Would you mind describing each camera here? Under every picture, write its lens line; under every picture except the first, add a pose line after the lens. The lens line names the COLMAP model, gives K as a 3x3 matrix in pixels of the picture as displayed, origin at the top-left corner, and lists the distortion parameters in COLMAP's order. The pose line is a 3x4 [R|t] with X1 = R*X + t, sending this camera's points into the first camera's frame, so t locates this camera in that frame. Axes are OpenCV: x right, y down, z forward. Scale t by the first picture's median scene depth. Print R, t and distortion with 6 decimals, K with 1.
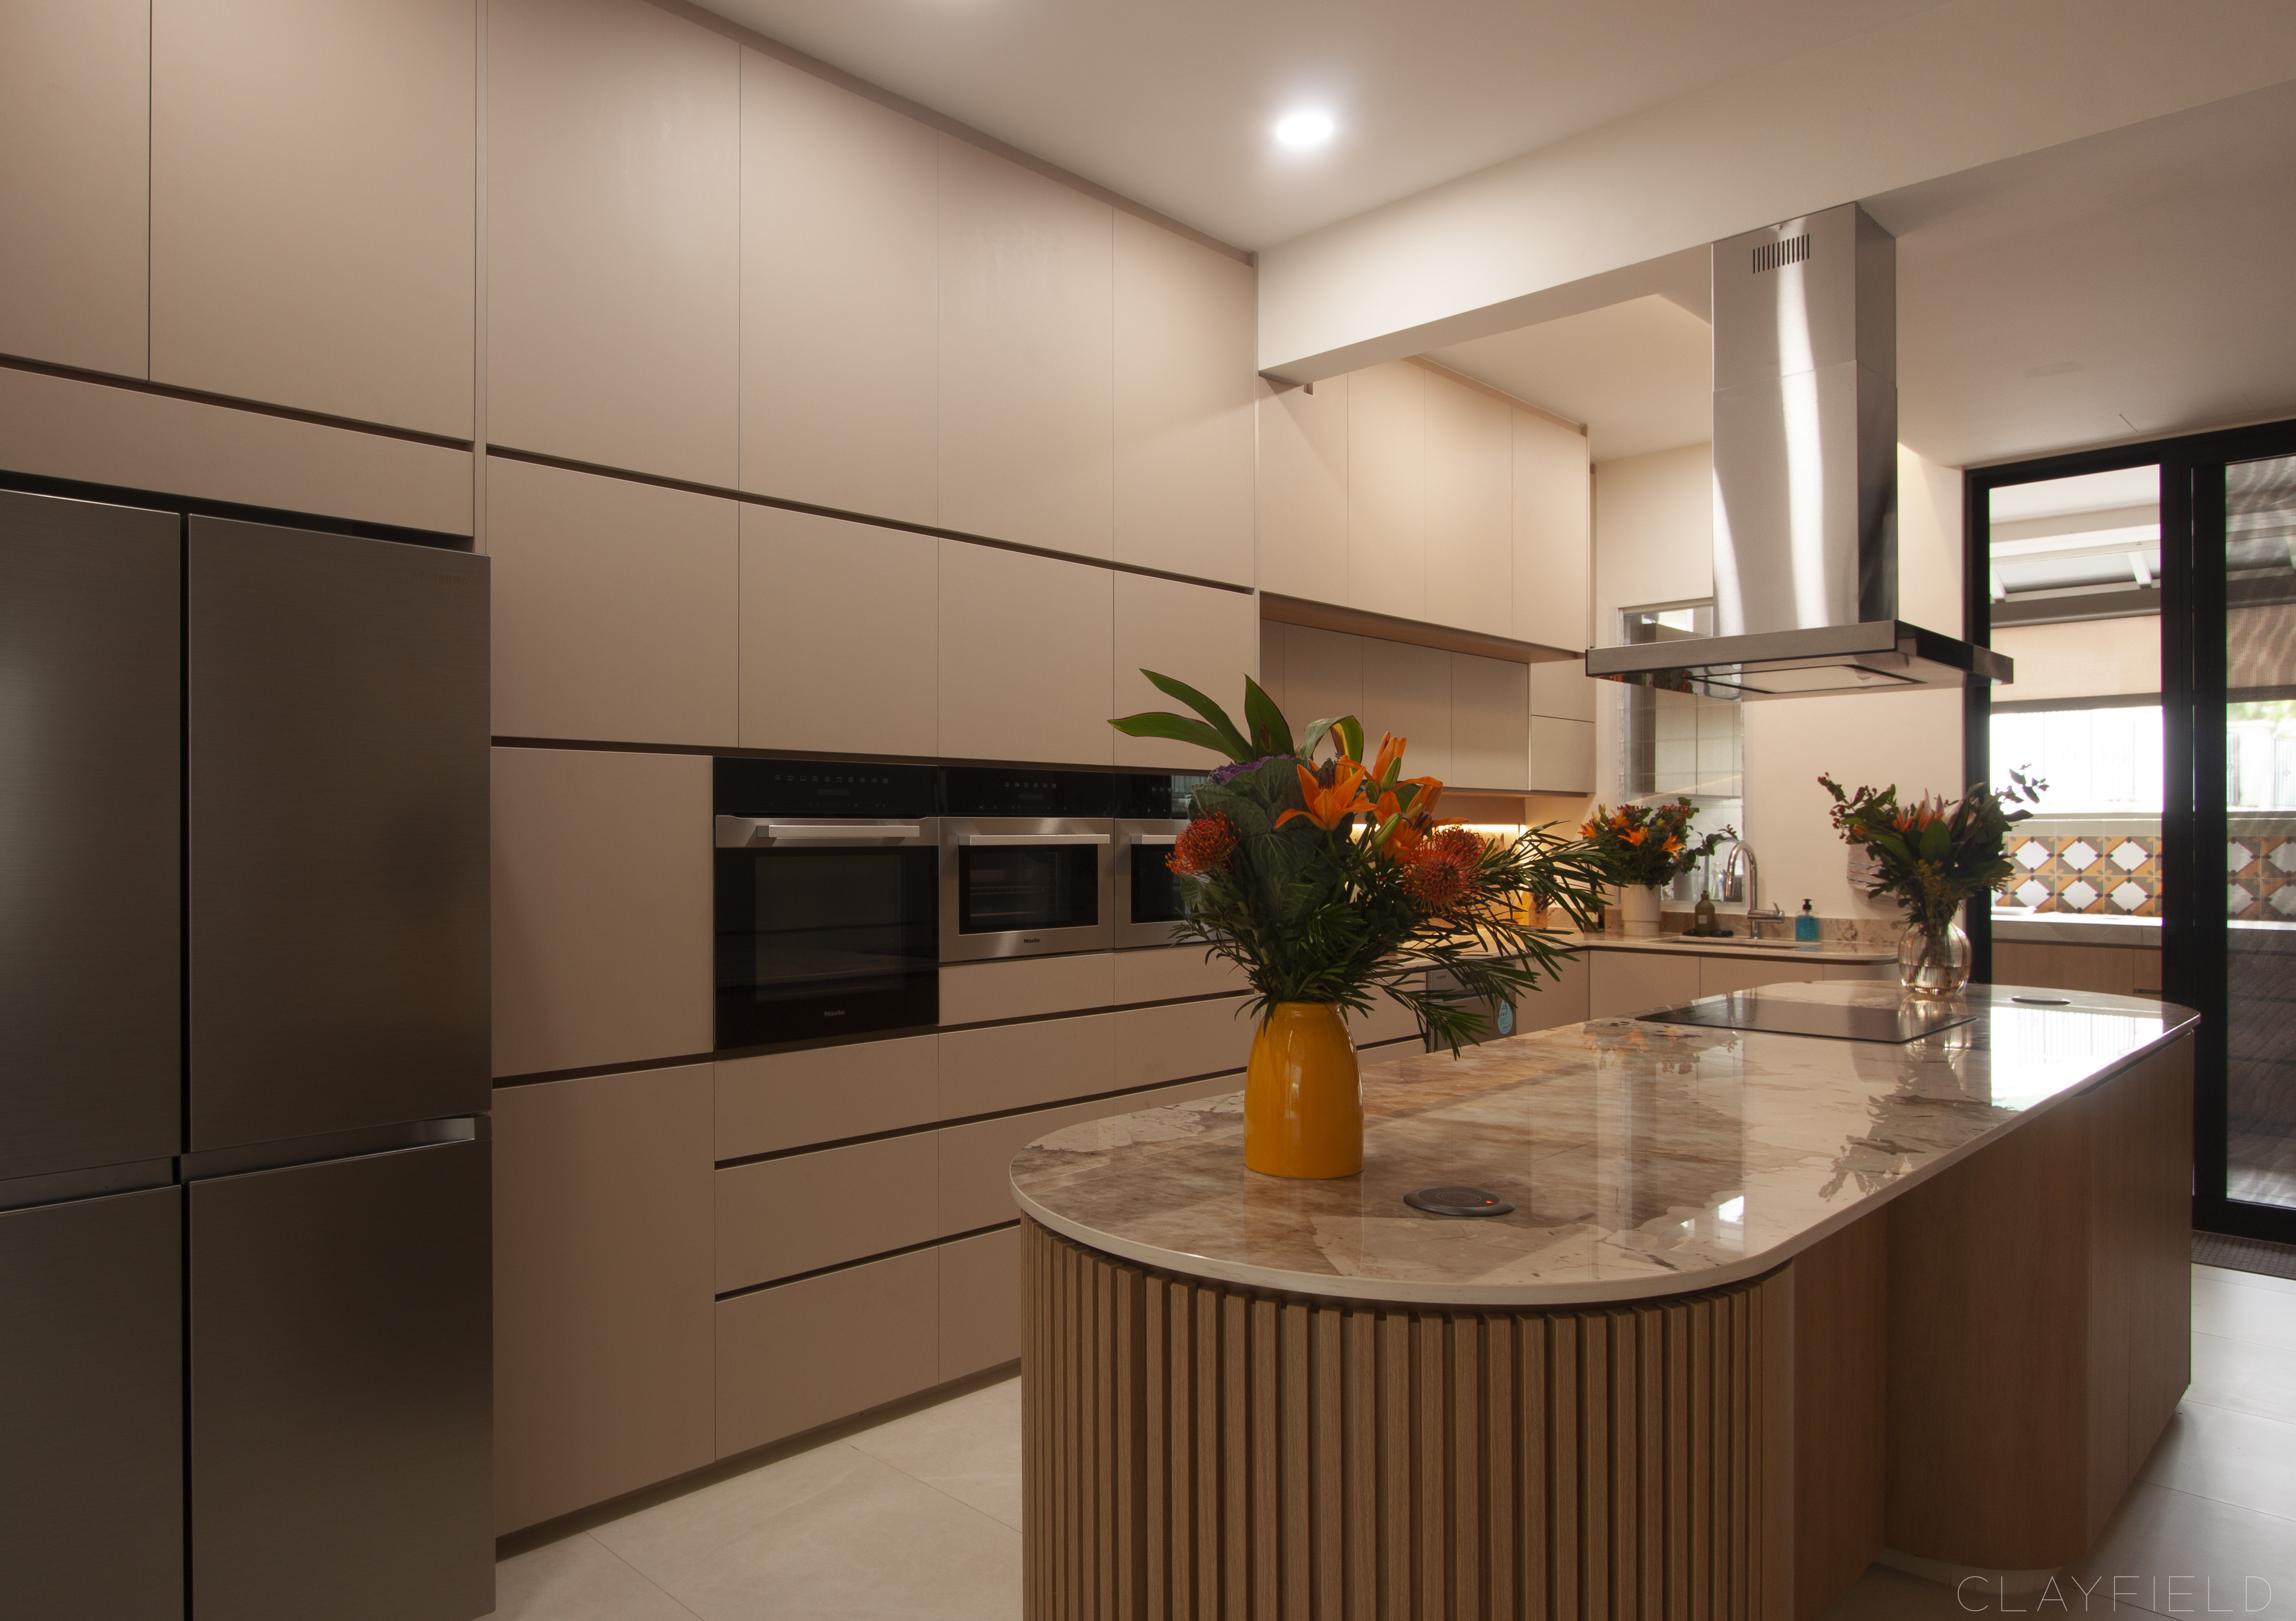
lens RADIAL K [[1337.6, 0, 1136.3], [0, 1337.6, 812.0], [0, 0, 1]] dist [-0.005493, 0.002215]
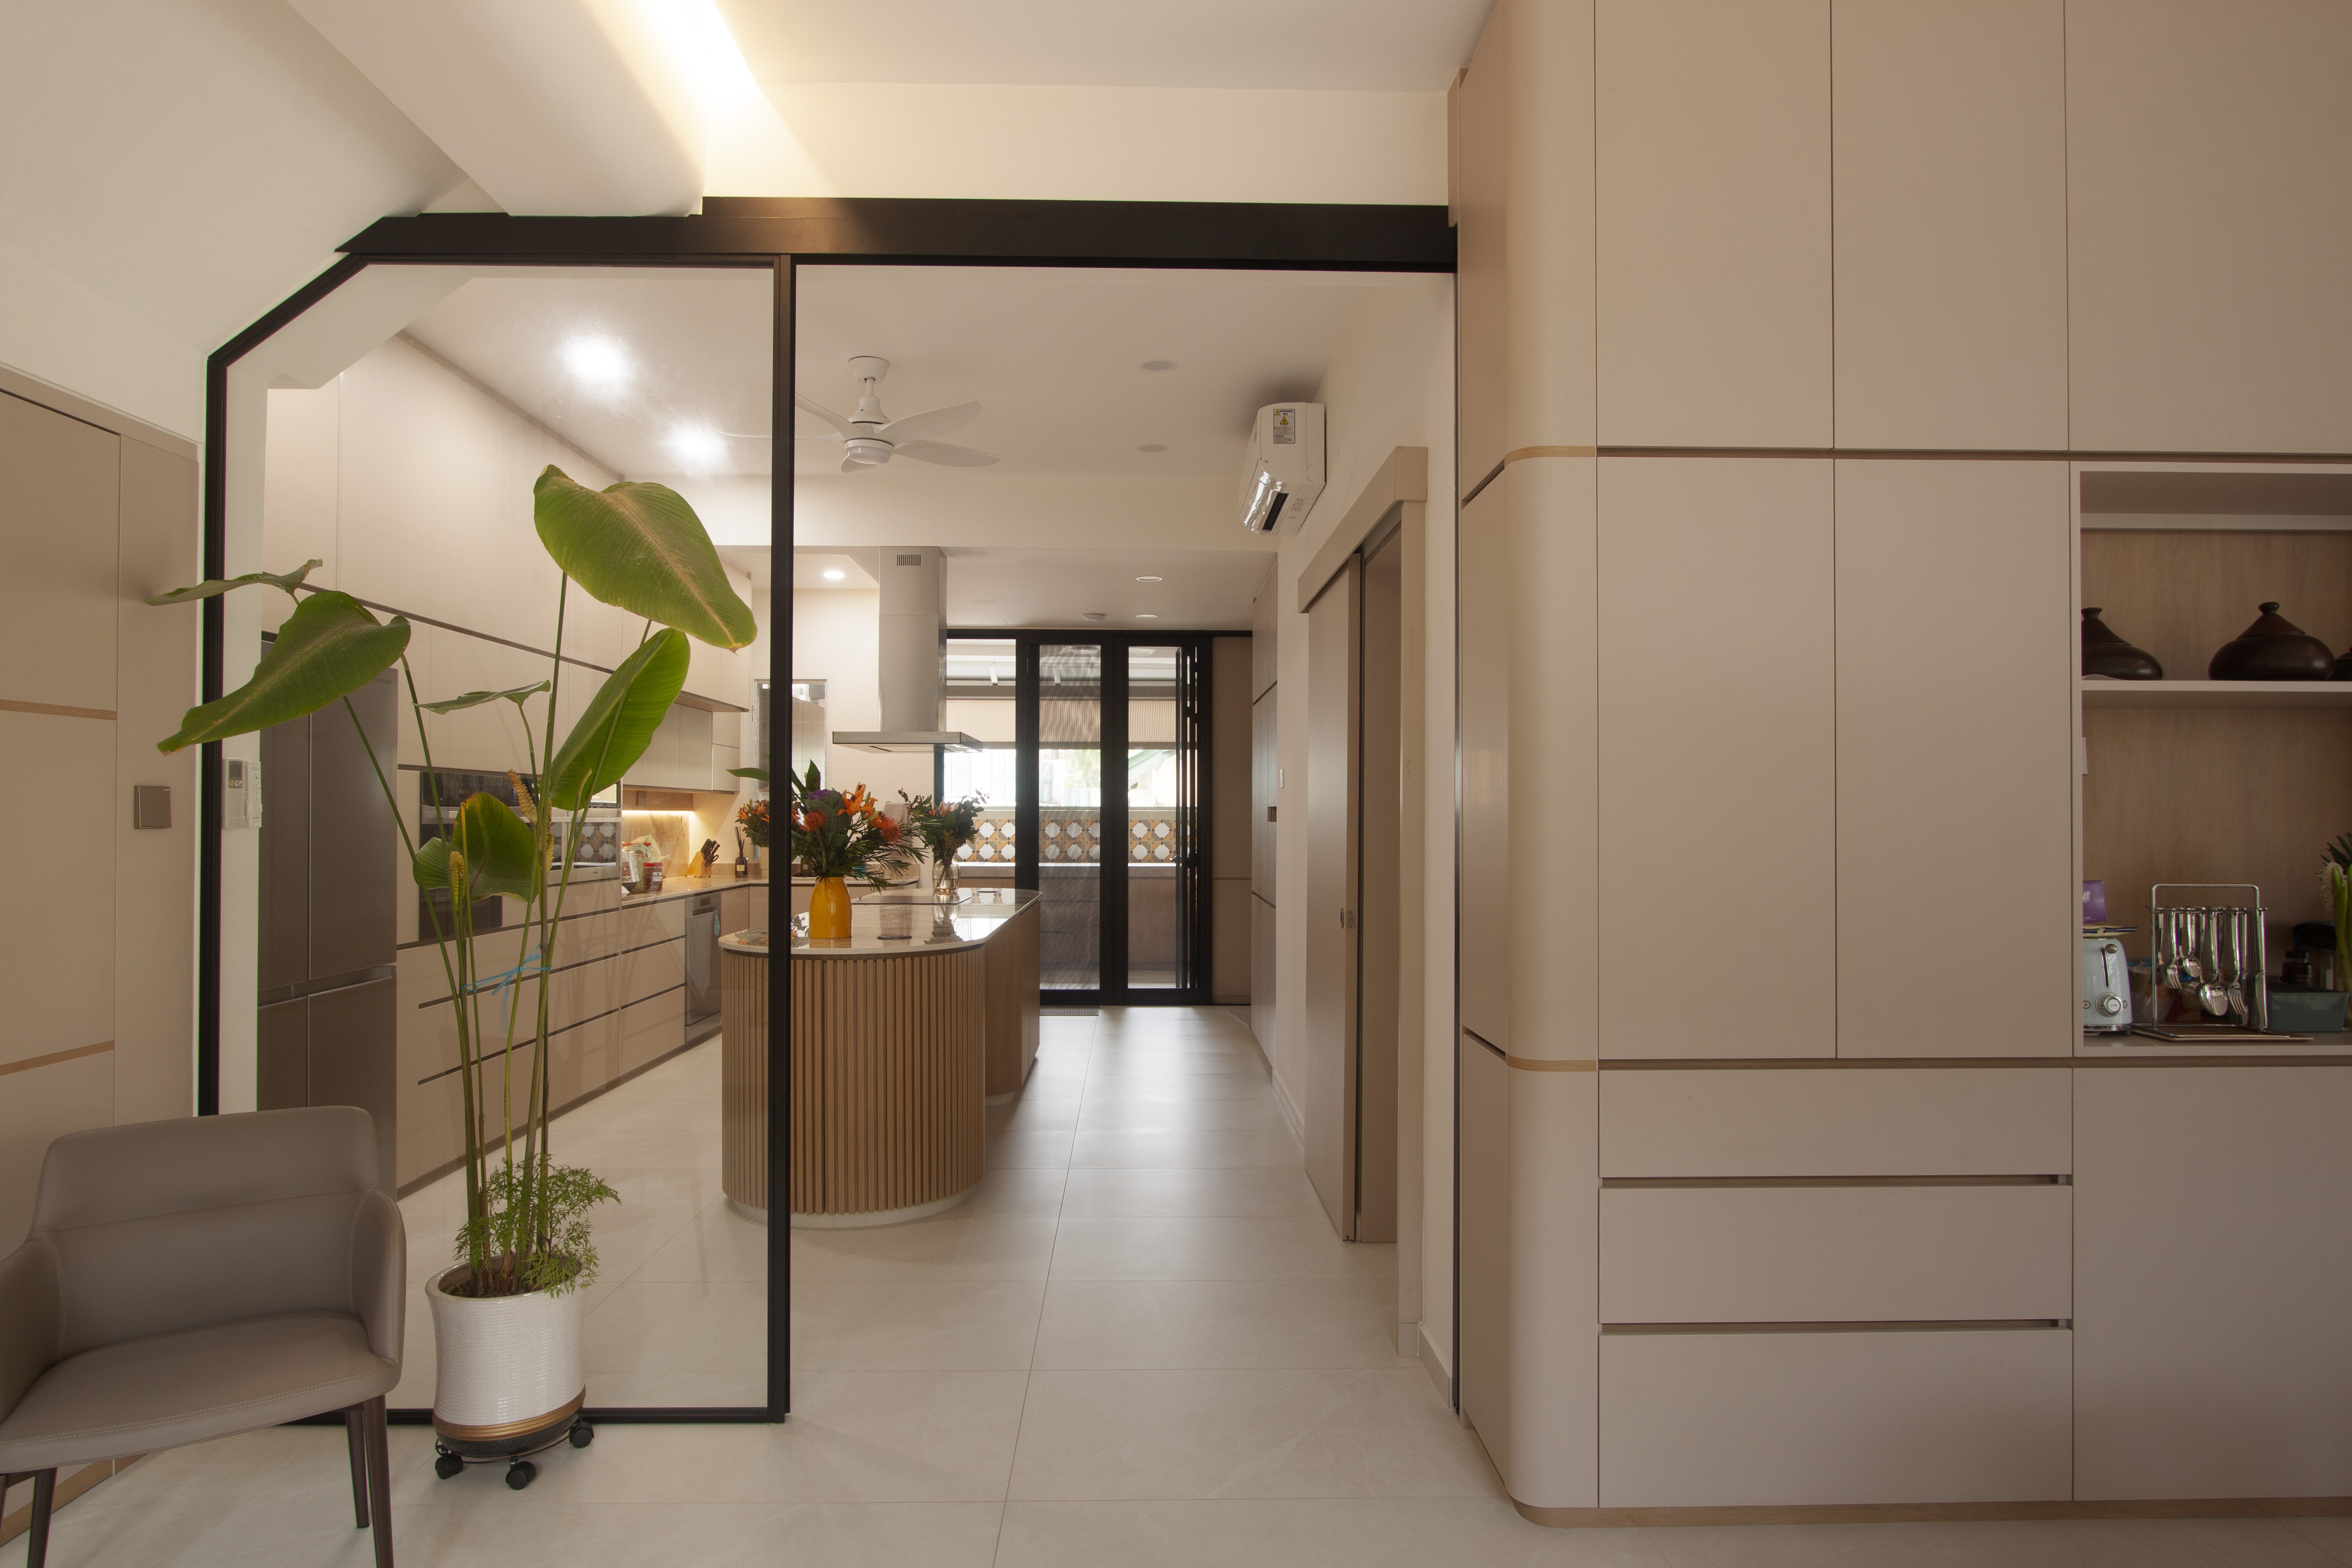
lens RADIAL K [[1104.6, 0, 1170.2], [0, 1104.6, 801.4], [0, 0, 1]] dist [-0.001290, 0.000698]
pose [[0.683179, 0.010479, 0.730176, -0.269852], [-0.014207, 0.999899, -0.001056, -0.007939], [-0.730113, -0.009652, 0.683259, -0.282804]]
